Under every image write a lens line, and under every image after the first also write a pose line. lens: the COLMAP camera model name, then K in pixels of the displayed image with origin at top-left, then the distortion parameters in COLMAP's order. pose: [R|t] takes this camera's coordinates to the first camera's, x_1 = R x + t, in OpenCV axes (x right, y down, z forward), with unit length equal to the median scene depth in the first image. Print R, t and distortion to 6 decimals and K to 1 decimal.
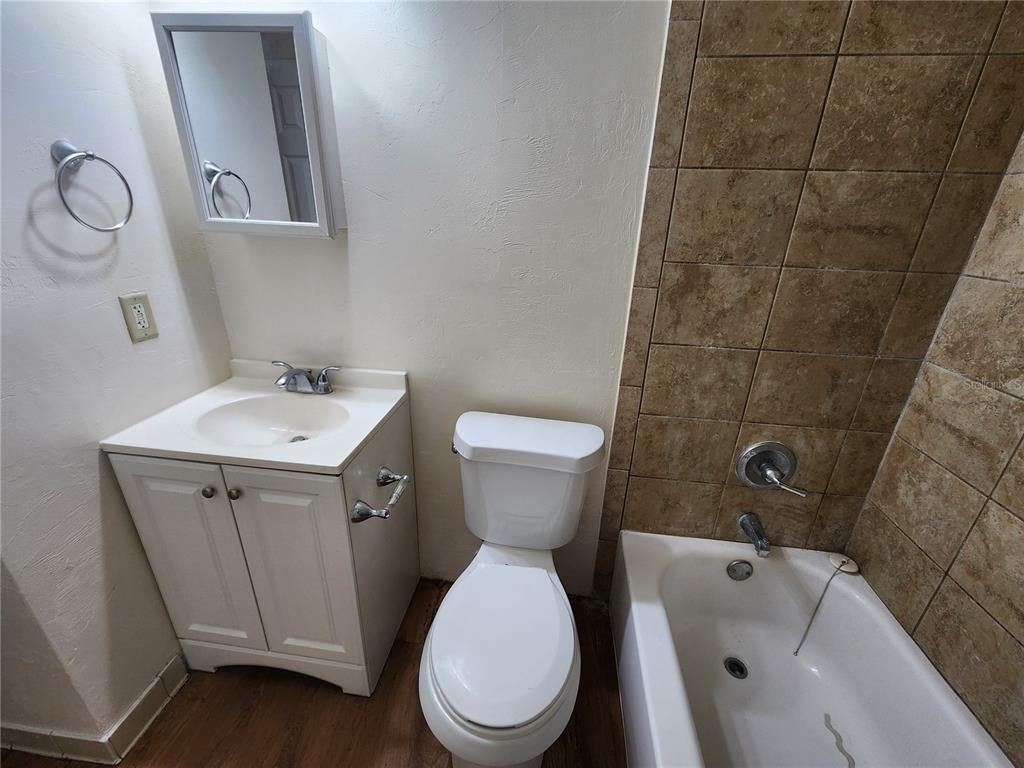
lens RADIAL K [[421.1, 0, 514.6], [0, 421.1, 385.0], [0, 0, 1]] dist [0.003165, -0.000363]
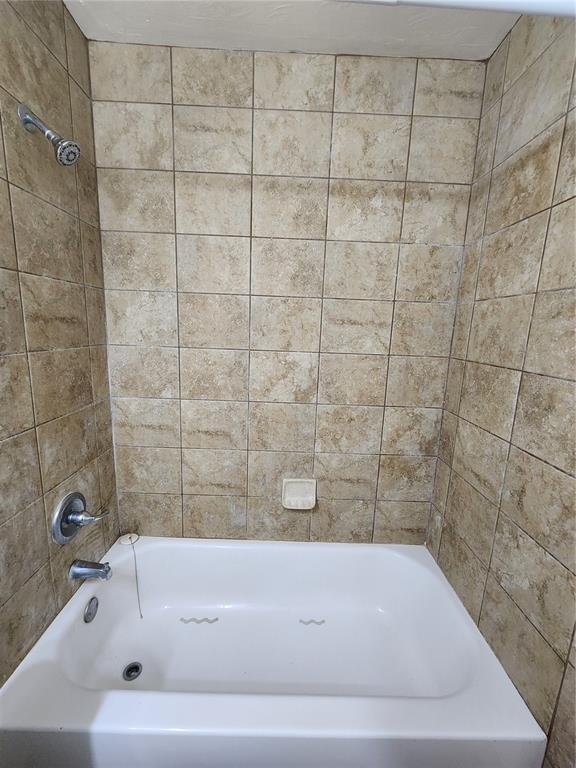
lens RADIAL K [[315.9, 0, 288.7], [0, 315.9, 384.8], [0, 0, 1]] dist [0.003165, -0.000363]
pose [[-0.130768, -0.214133, 0.968012, -0.281045], [0.332925, 0.910213, 0.246322, -0.175691], [-0.933842, 0.354486, -0.047737, 0.418234]]
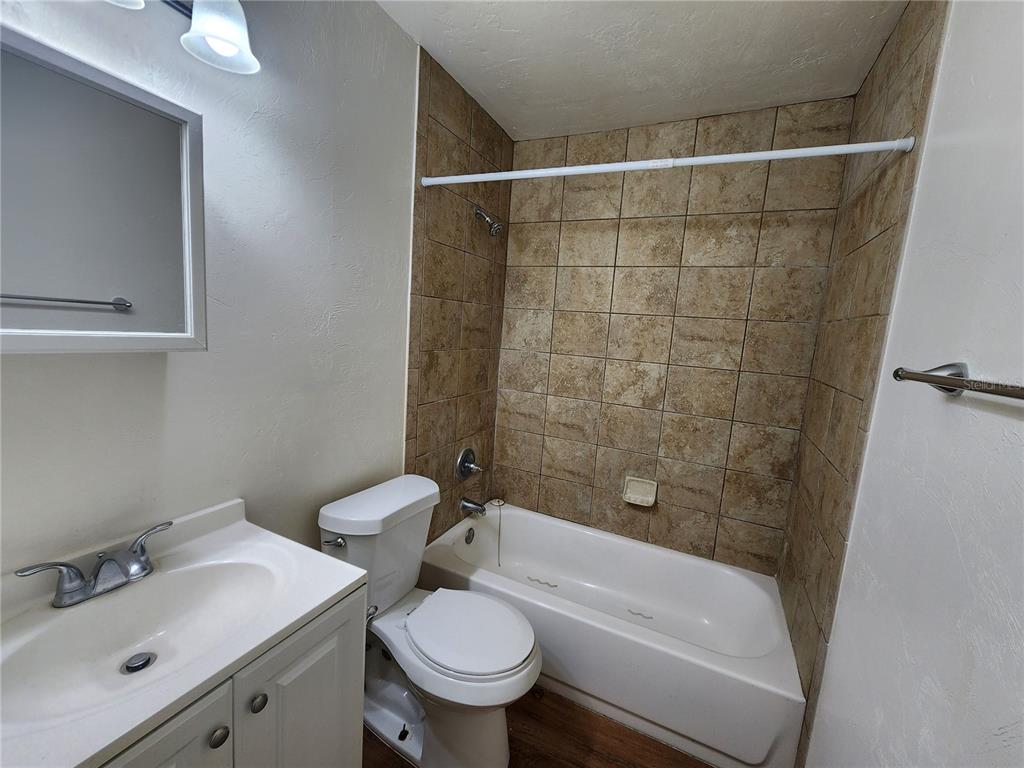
lens RADIAL K [[421.1, 0, 514.6], [0, 421.1, 385.5], [0, 0, 1]] dist [0.003165, -0.000363]
pose [[0.318501, -0.141532, 0.937297, -1.002161], [0.300863, 0.952758, 0.041631, -0.135945], [-0.898910, 0.268738, 0.346036, 0.197486]]
